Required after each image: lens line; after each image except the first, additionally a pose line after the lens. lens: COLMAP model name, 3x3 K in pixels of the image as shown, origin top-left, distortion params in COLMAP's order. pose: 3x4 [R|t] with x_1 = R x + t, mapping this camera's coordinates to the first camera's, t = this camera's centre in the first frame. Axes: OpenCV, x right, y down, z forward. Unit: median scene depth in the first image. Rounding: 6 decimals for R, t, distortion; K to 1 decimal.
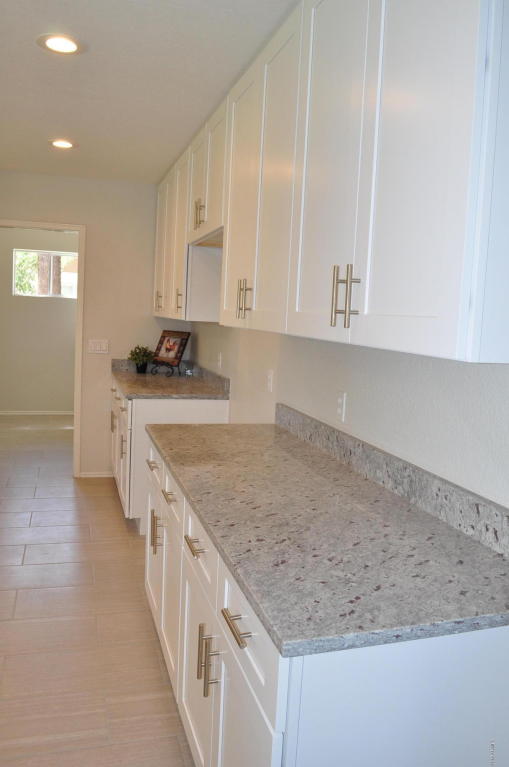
lens RADIAL K [[615.3, 0, 247.5], [0, 615.3, 378.3], [0, 0, 1]] dist [-0.083772, 0.012062]
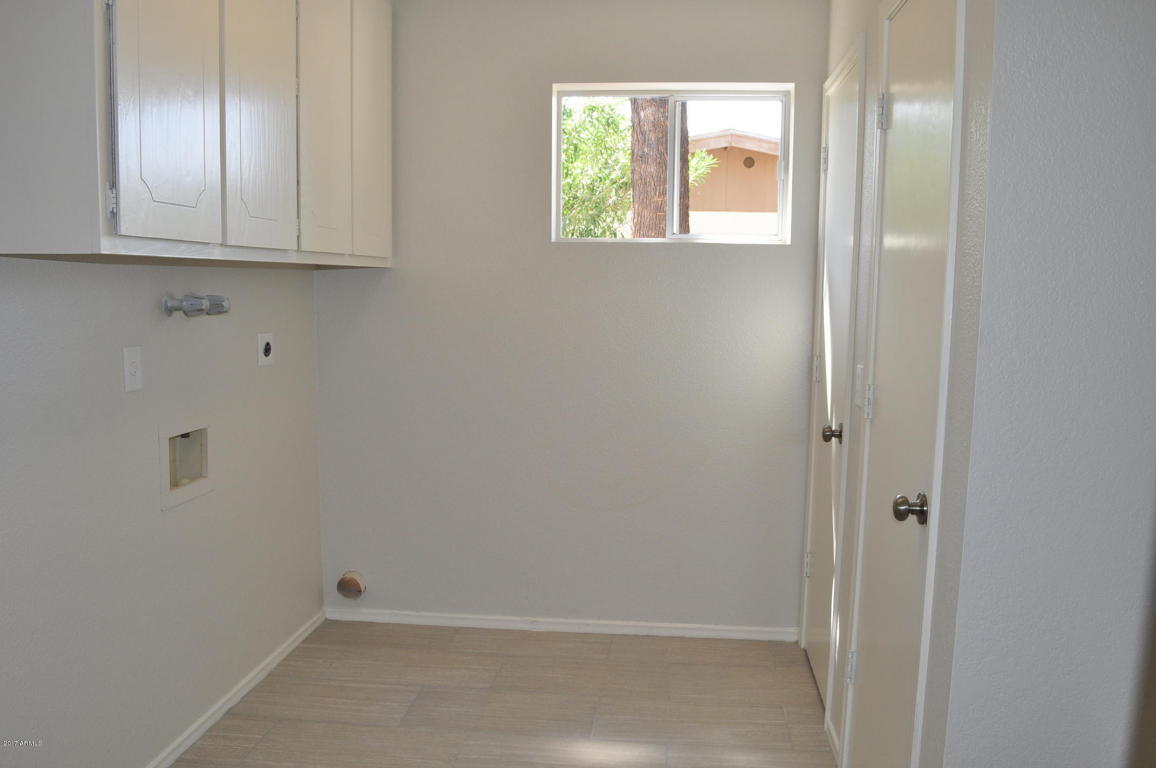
lens RADIAL K [[927.4, 0, 571.1], [0, 927.4, 394.9], [0, 0, 1]] dist [-0.083772, 0.012062]
pose [[0.922579, 0.008718, -0.385710, -0.126201], [-0.005262, 0.999936, 0.010014, -0.040782], [0.385773, -0.007209, 0.922566, 0.366340]]
